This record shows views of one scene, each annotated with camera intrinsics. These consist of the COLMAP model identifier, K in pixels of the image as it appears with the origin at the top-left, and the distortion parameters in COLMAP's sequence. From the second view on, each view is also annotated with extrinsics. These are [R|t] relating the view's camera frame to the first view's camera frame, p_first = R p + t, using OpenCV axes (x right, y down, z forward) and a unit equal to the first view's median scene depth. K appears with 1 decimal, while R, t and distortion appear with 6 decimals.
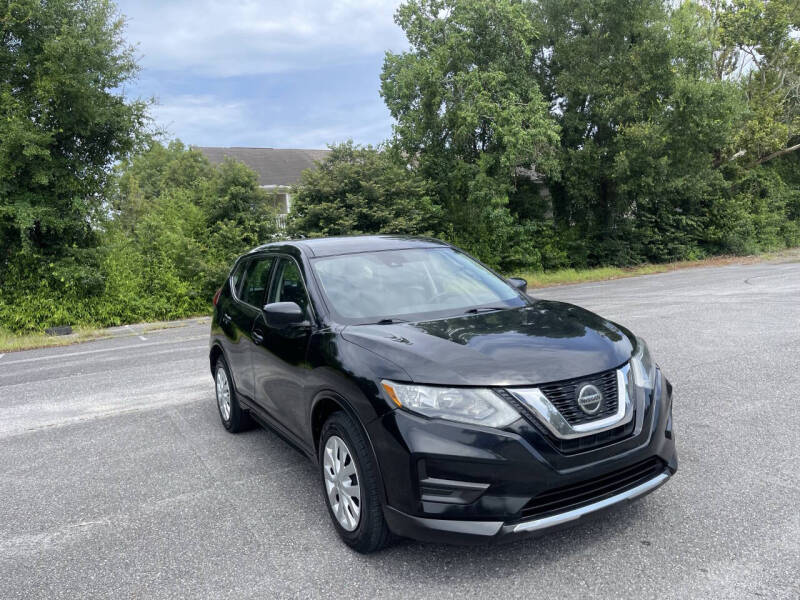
lens RADIAL K [[611.5, 0, 408.7], [0, 611.5, 293.7], [0, 0, 1]] dist [0.062745, -0.079461]
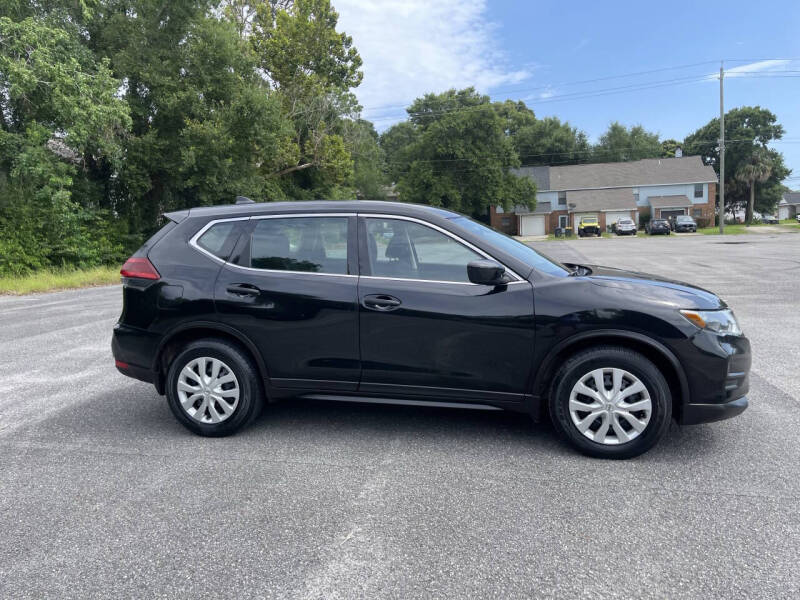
lens RADIAL K [[610.9, 0, 406.0], [0, 610.9, 301.7], [0, 0, 1]] dist [0.058845, -0.076262]
pose [[0.668270, -0.032682, 0.743201, -0.182639], [0.026684, 0.999445, 0.019957, 0.011073], [-0.743440, 0.006494, 0.668771, 0.075019]]
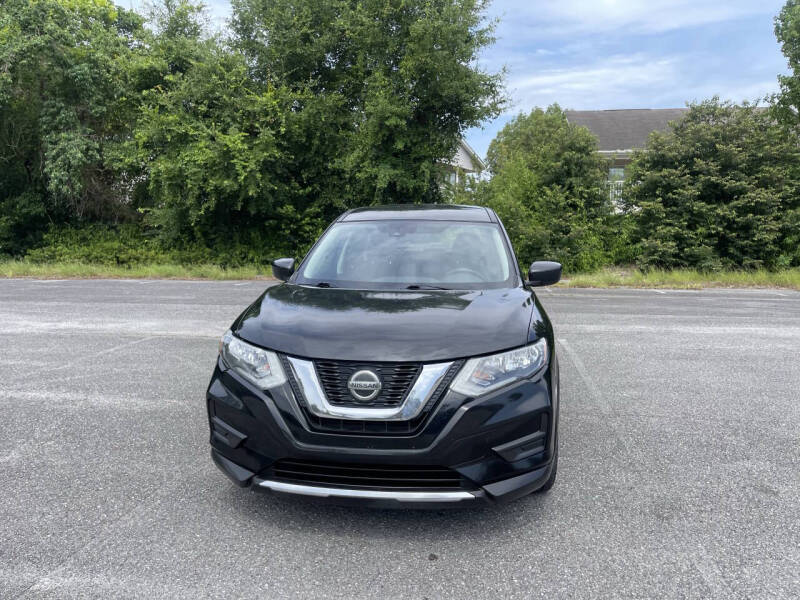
lens RADIAL K [[610.9, 0, 406.0], [0, 610.9, 301.7], [0, 0, 1]] dist [0.058845, -0.076262]
pose [[0.798178, 0.147138, -0.584176, 0.115231], [-0.106241, 0.988896, 0.103915, -0.008422], [0.592979, -0.020880, 0.804947, 0.035172]]
